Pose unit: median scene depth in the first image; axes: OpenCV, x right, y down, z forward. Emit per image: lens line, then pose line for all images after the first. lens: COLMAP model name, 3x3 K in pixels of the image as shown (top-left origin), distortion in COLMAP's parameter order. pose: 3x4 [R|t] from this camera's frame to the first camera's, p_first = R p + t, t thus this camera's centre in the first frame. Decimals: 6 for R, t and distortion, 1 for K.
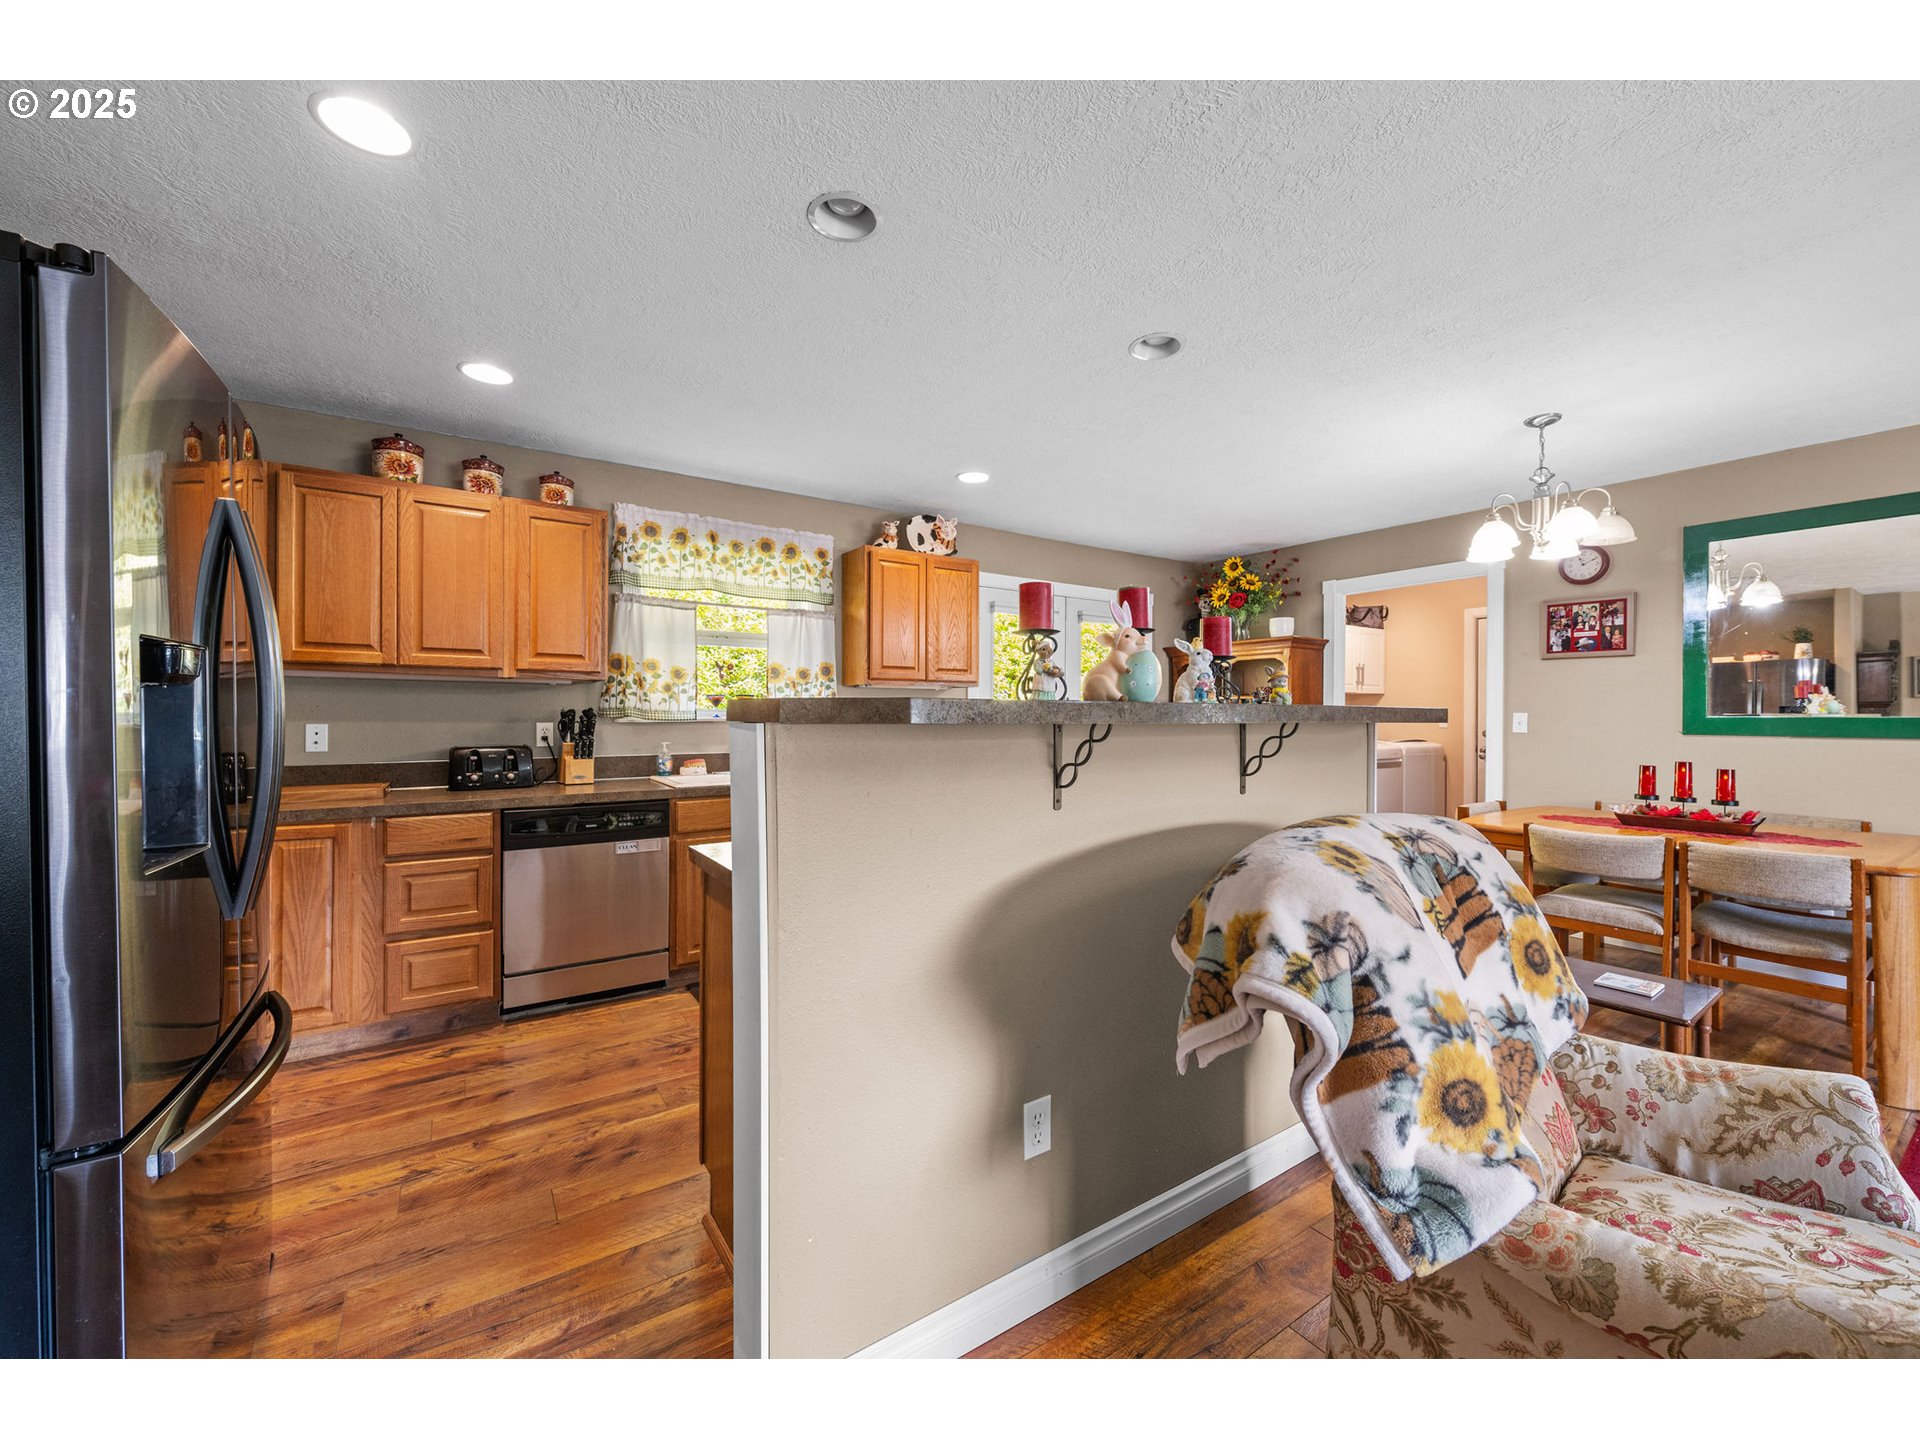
lens RADIAL K [[749.7, 0, 963.4], [0, 749.7, 717.4], [0, 0, 1]] dist [-0.001582, -0.000649]
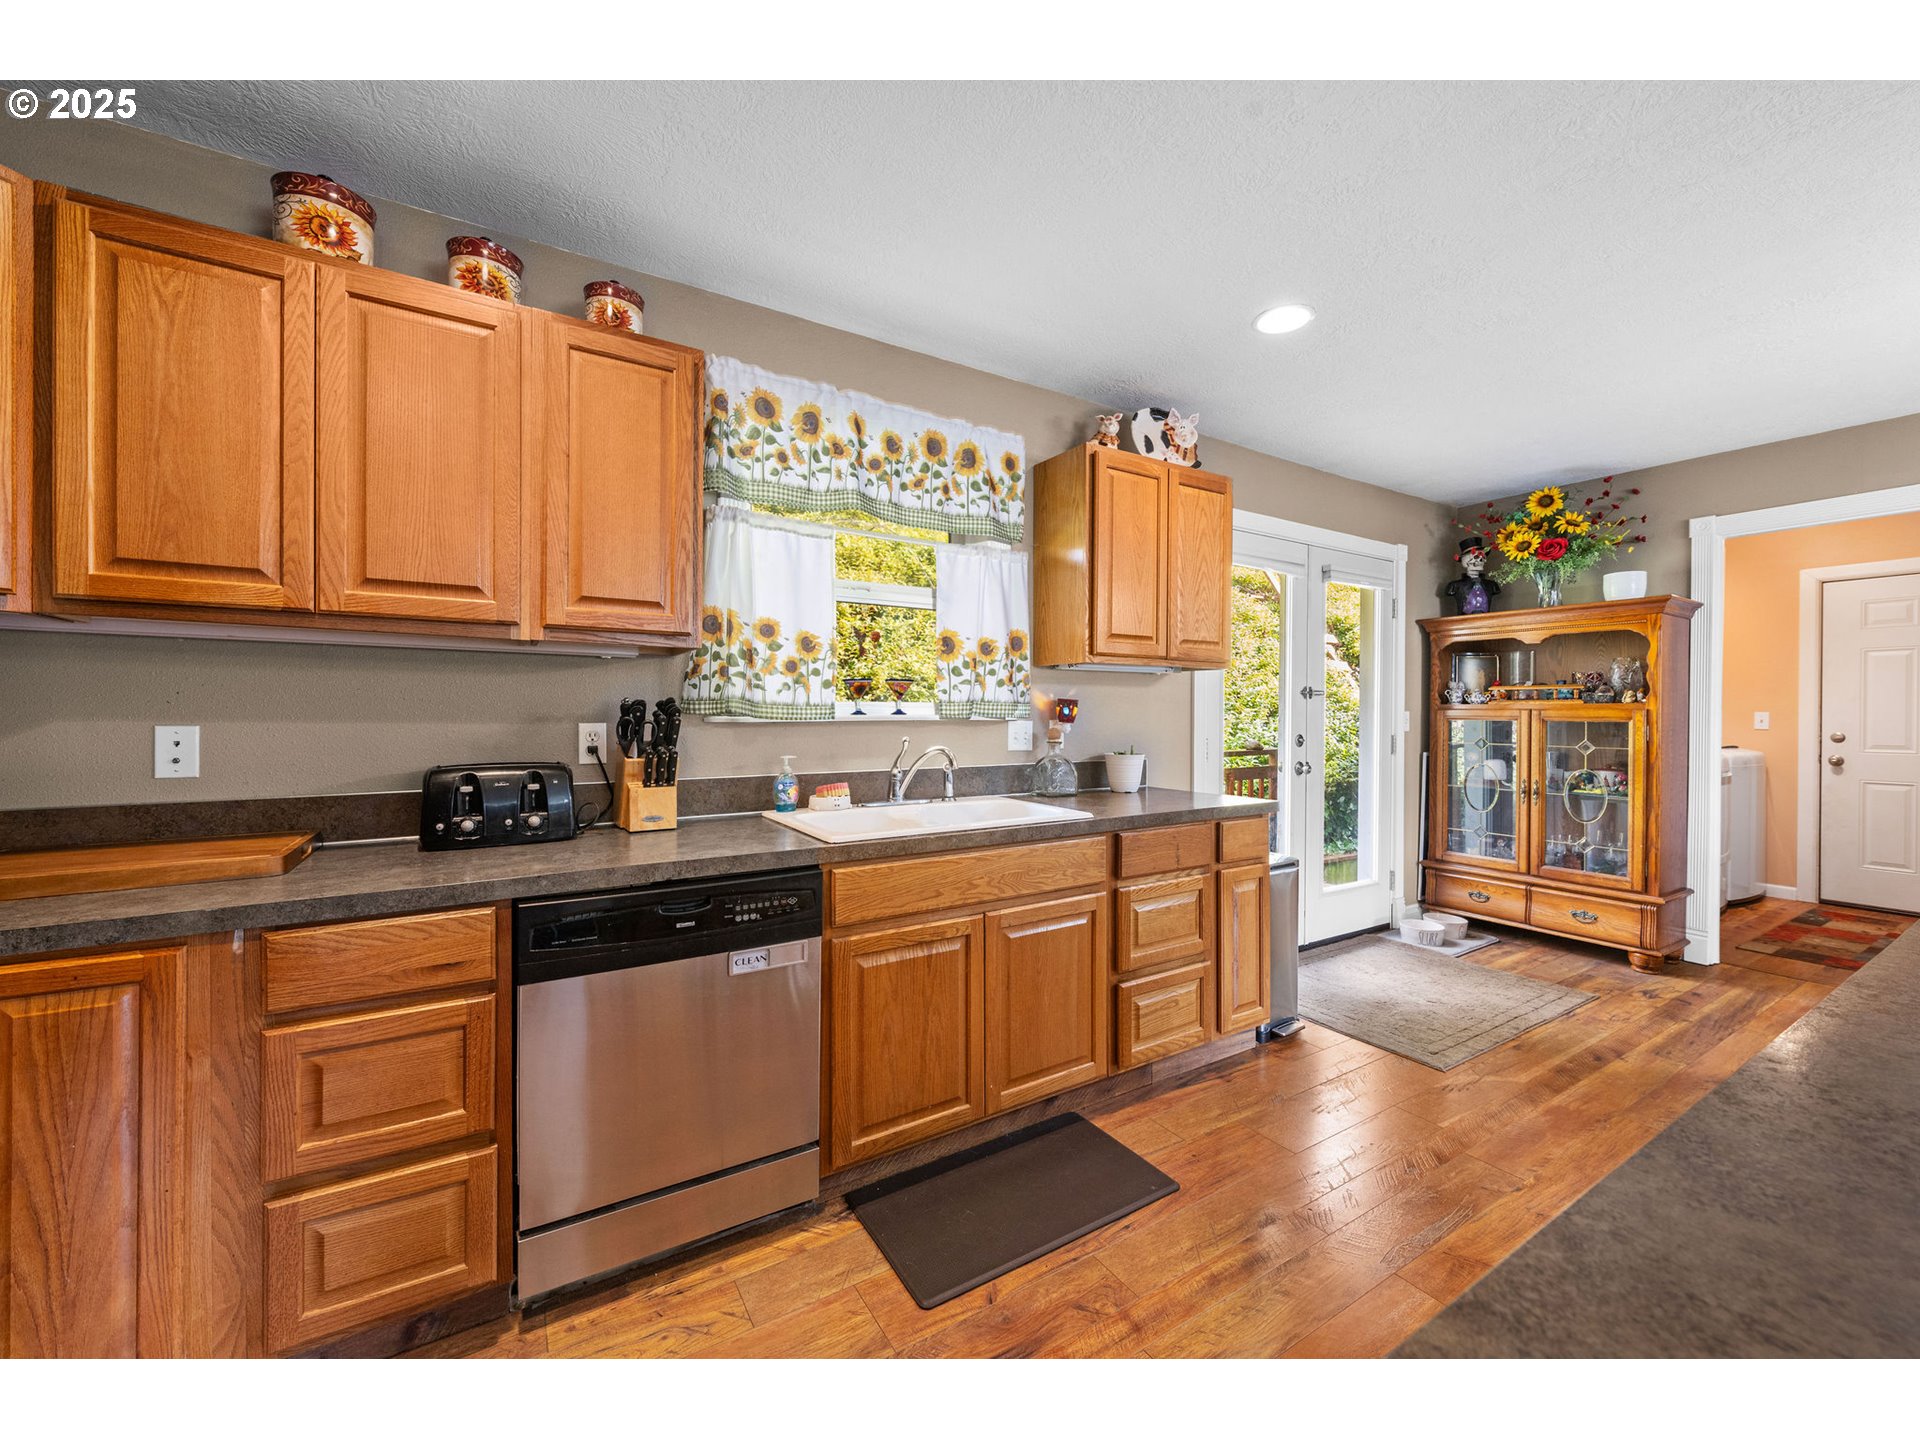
lens RADIAL K [[749.7, 0, 963.4], [0, 749.7, 717.4], [0, 0, 1]] dist [-0.001582, -0.000649]
pose [[0.999399, 0.000856, -0.034650, -0.264316], [-0.000768, 0.999996, 0.002565, 0.000772], [0.034652, -0.002537, 0.999396, 0.450849]]
